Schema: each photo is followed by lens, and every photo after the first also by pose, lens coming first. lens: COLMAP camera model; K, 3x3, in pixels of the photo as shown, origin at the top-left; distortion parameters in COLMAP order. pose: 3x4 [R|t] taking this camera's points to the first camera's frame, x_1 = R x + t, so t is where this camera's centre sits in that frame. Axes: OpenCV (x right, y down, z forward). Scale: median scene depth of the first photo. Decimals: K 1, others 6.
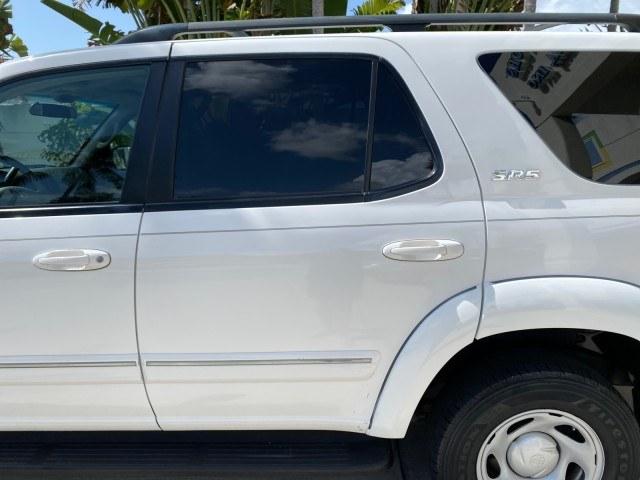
lens RADIAL K [[492.5, 0, 317.1], [0, 492.5, 238.6], [0, 0, 1]] dist [0.031795, -0.042319]
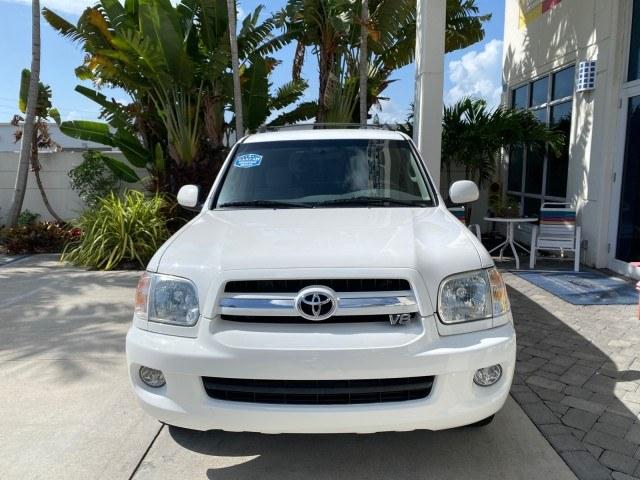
lens RADIAL K [[492.5, 0, 319.9], [0, 492.5, 239.1], [0, 0, 1]] dist [0.031795, -0.042319]
pose [[0.999862, -0.013687, 0.009450, 0.738605], [0.014285, 0.997689, -0.066422, 0.408846], [-0.008520, 0.066547, 0.997747, -1.946014]]
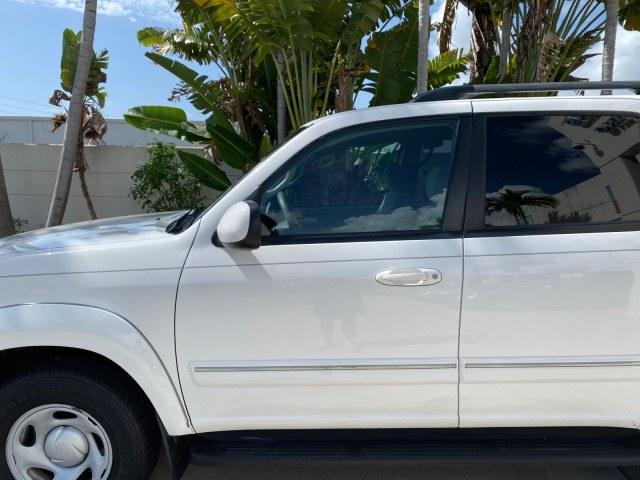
lens RADIAL K [[492.5, 0, 316.7], [0, 492.5, 237.1], [0, 0, 1]] dist [0.031795, -0.042319]
pose [[0.999760, 0.005992, 0.021067, -0.712232], [-0.004178, 0.996362, -0.085124, 0.047362], [-0.021501, 0.085015, 0.996148, -0.192528]]
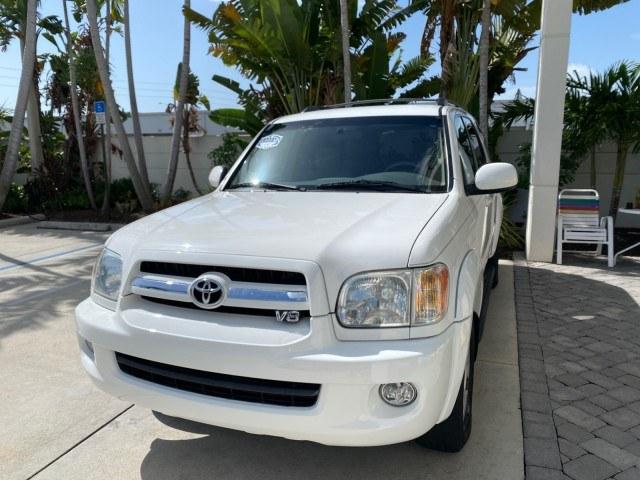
lens RADIAL K [[492.5, 0, 315.2], [0, 492.5, 239.7], [0, 0, 1]] dist [0.031795, -0.042319]
pose [[0.941204, 0.044319, -0.334920, 1.368112], [-0.054992, 0.998234, -0.022448, 0.378176], [0.333334, 0.039546, 0.941979, -1.739857]]
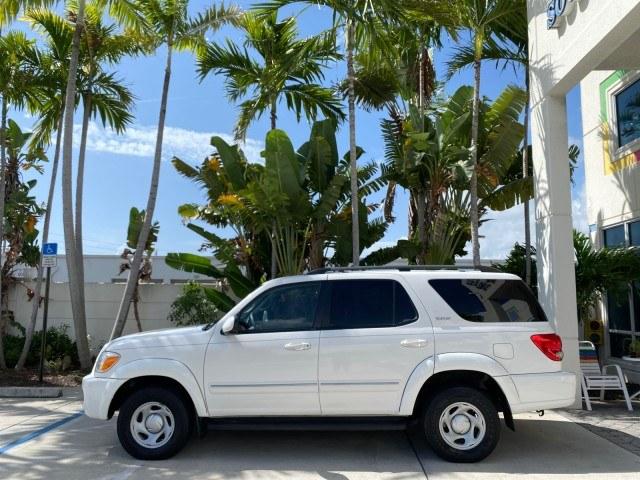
lens RADIAL K [[492.5, 0, 314.3], [0, 492.5, 241.6], [0, 0, 1]] dist [0.031795, -0.042319]
pose [[0.999807, -0.000726, -0.019630, -0.318364], [-0.005641, 0.946604, -0.322349, 0.388079], [0.018816, 0.322398, 0.946417, -1.963089]]
